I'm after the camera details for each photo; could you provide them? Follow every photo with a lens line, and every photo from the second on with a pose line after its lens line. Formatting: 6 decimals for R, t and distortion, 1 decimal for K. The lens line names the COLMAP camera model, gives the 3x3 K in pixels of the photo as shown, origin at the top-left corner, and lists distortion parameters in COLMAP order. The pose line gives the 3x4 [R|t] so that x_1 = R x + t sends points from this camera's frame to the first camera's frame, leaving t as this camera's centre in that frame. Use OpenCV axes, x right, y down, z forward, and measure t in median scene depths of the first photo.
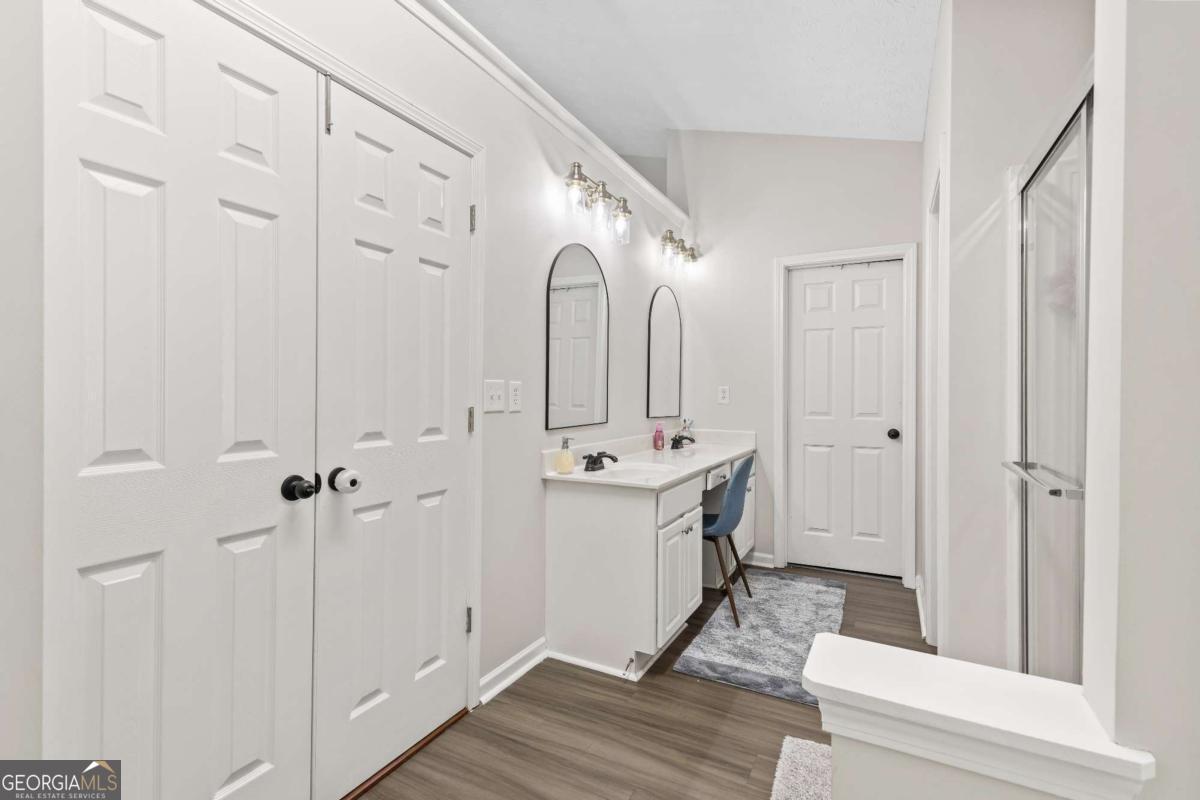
lens RADIAL K [[551.9, 0, 598.2], [0, 551.9, 391.6], [0, 0, 1]] dist [0.004455, -0.000195]
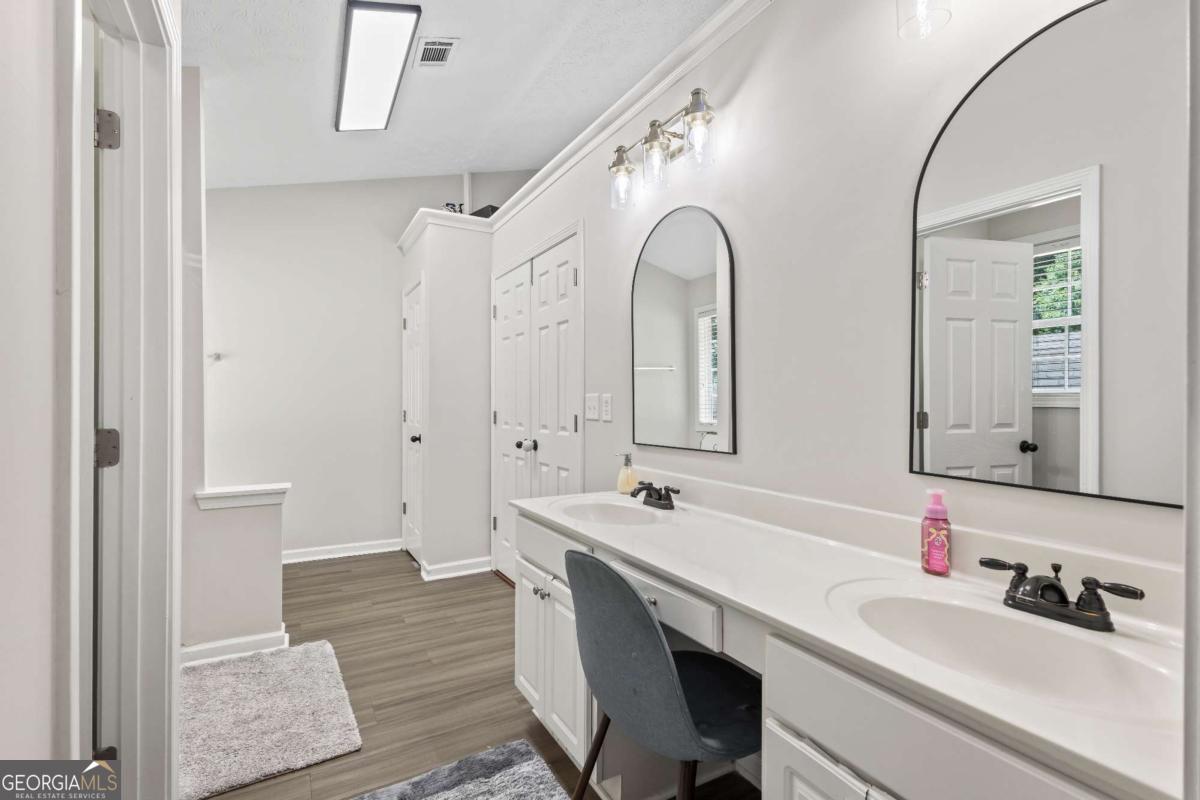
lens RADIAL K [[551.9, 0, 600.3], [0, 551.9, 407.3], [0, 0, 1]] dist [0.004455, -0.000195]
pose [[-0.541310, -0.003740, -0.840815, 0.840496], [-0.004741, 0.999988, -0.001396, 0.010688], [0.840810, 0.003231, -0.541321, 1.685827]]
